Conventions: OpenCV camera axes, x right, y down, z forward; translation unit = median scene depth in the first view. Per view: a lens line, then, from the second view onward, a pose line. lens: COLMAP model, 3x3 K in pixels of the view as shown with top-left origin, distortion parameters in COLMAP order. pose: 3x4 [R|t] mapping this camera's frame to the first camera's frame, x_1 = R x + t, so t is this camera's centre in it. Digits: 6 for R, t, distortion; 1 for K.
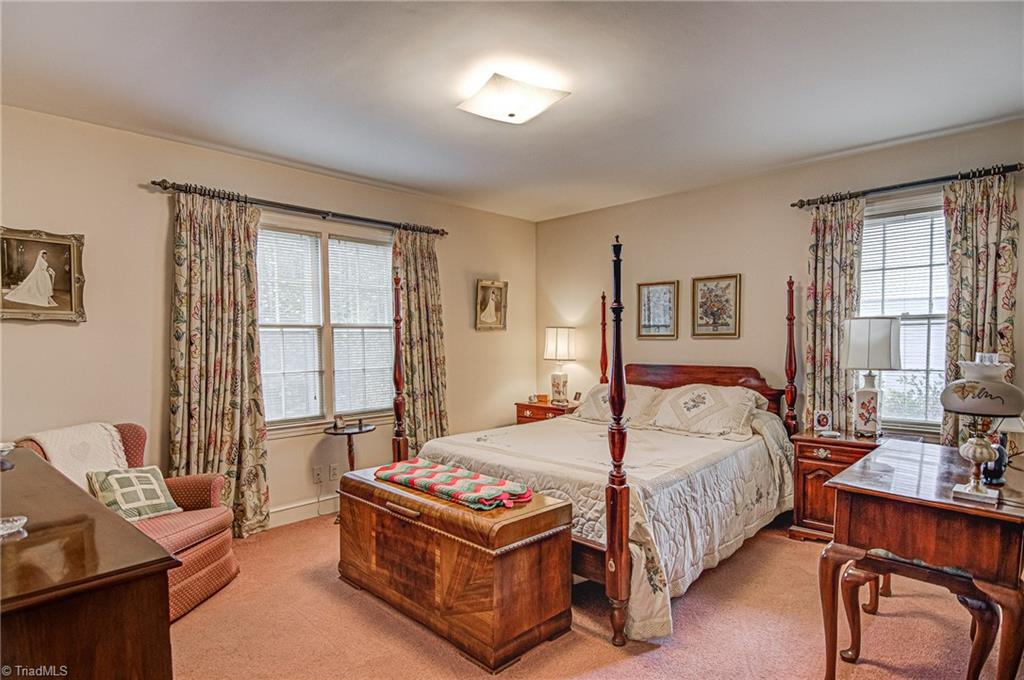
lens RADIAL K [[542.5, 0, 507.3], [0, 542.5, 355.9], [0, 0, 1]] dist [0.017744, -0.000666]
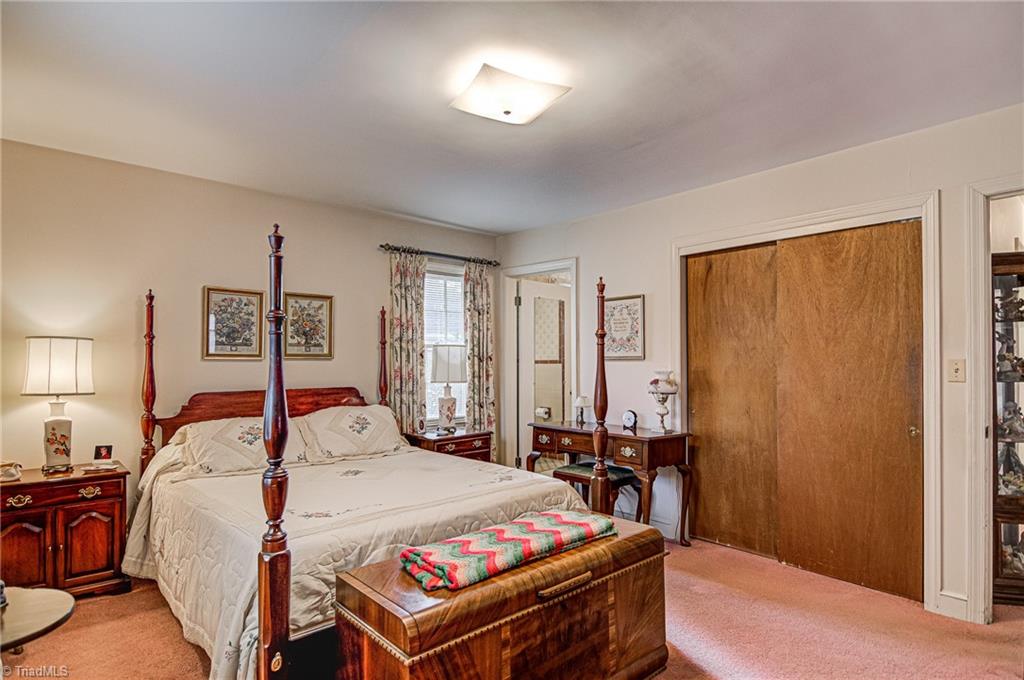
lens RADIAL K [[542.5, 0, 507.3], [0, 542.5, 355.9], [0, 0, 1]] dist [0.017744, -0.000666]
pose [[0.055518, 0.013632, 0.998365, -0.634301], [0.029937, 0.999435, -0.015312, -0.015209], [-0.998009, 0.030738, 0.055079, 0.688693]]
